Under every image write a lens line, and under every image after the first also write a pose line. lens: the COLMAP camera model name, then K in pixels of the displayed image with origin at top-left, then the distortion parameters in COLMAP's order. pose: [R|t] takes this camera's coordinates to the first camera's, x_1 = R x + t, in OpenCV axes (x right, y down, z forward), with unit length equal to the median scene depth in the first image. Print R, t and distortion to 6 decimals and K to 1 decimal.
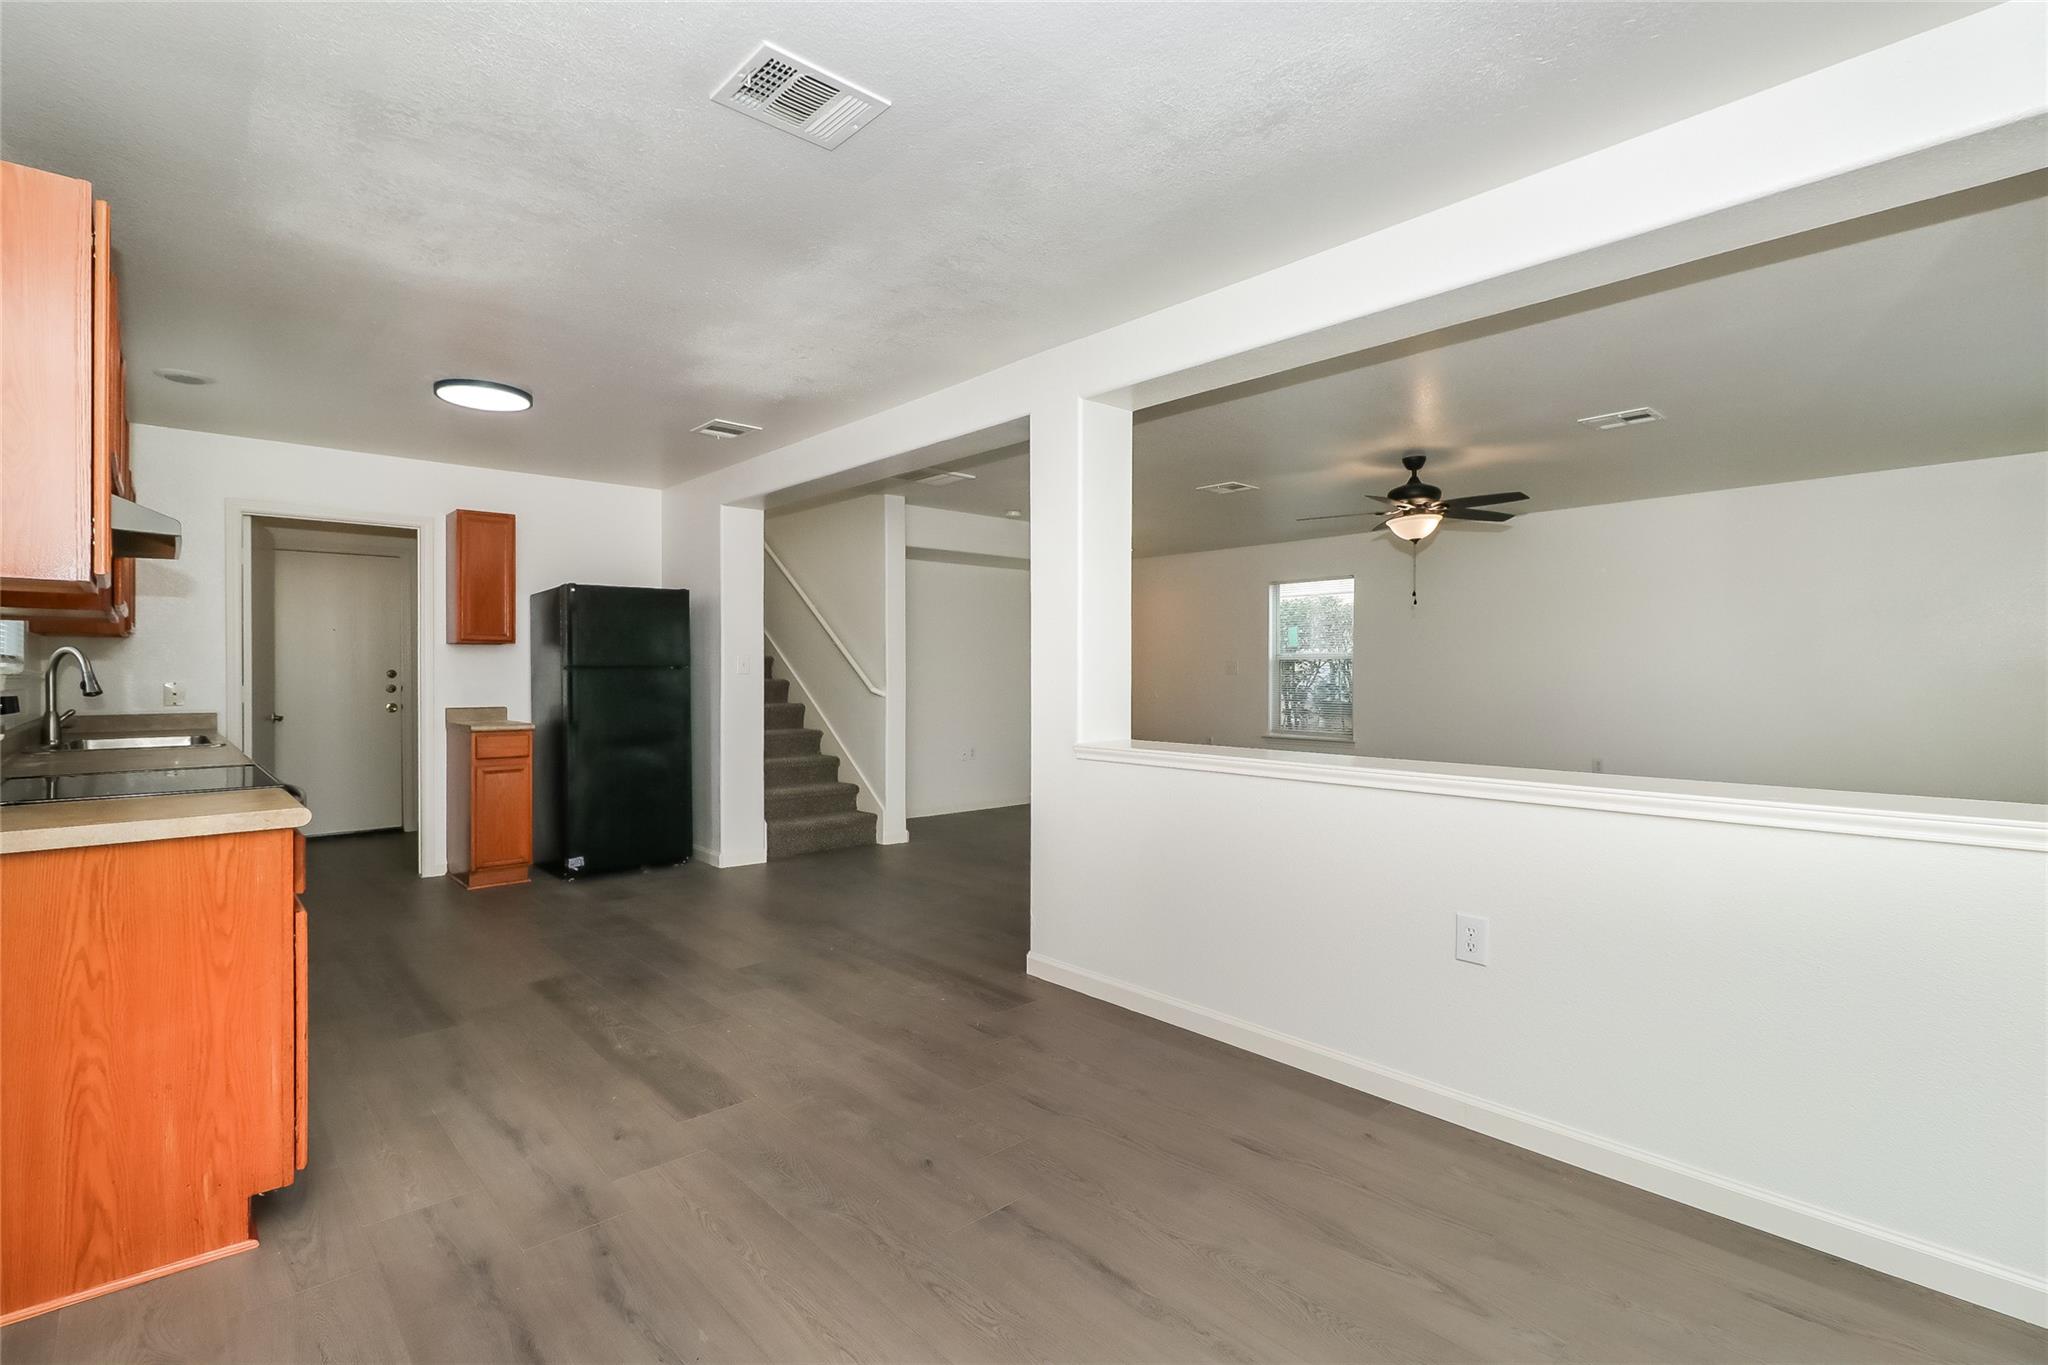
lens RADIAL K [[935.5, 0, 1017.7], [0, 935.5, 667.3], [0, 0, 1]] dist [0.002069, 0.000131]
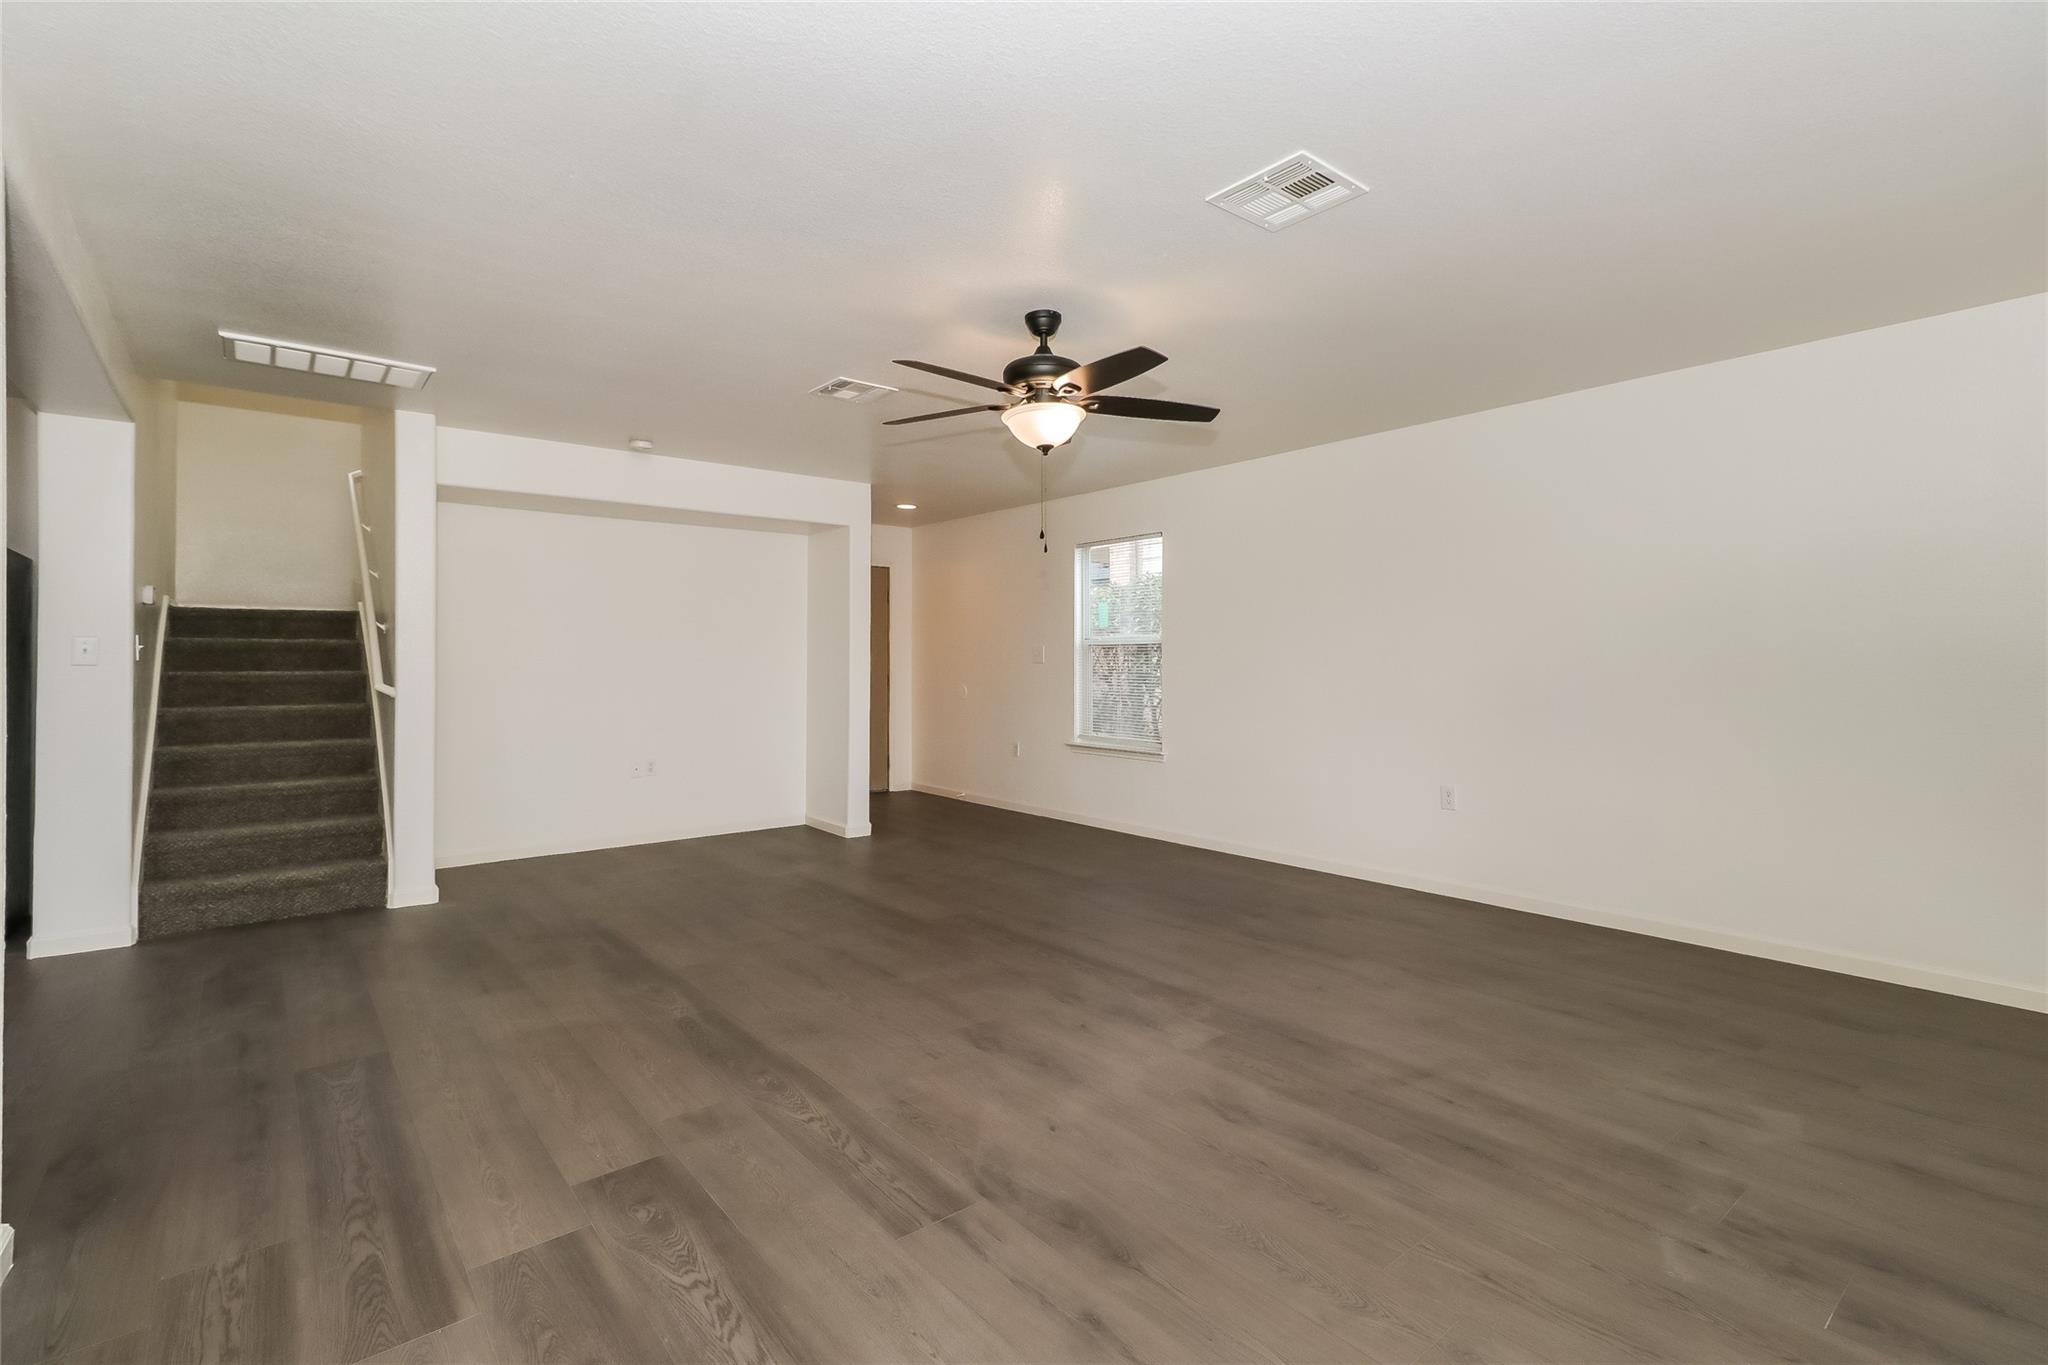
lens RADIAL K [[935.5, 0, 1017.7], [0, 935.5, 667.3], [0, 0, 1]] dist [0.002069, 0.000131]
pose [[0.999370, -0.002125, -0.035437, 0.348691], [0.002590, 0.999911, 0.013099, 0.000512], [0.035406, -0.013183, 0.999286, 0.309871]]
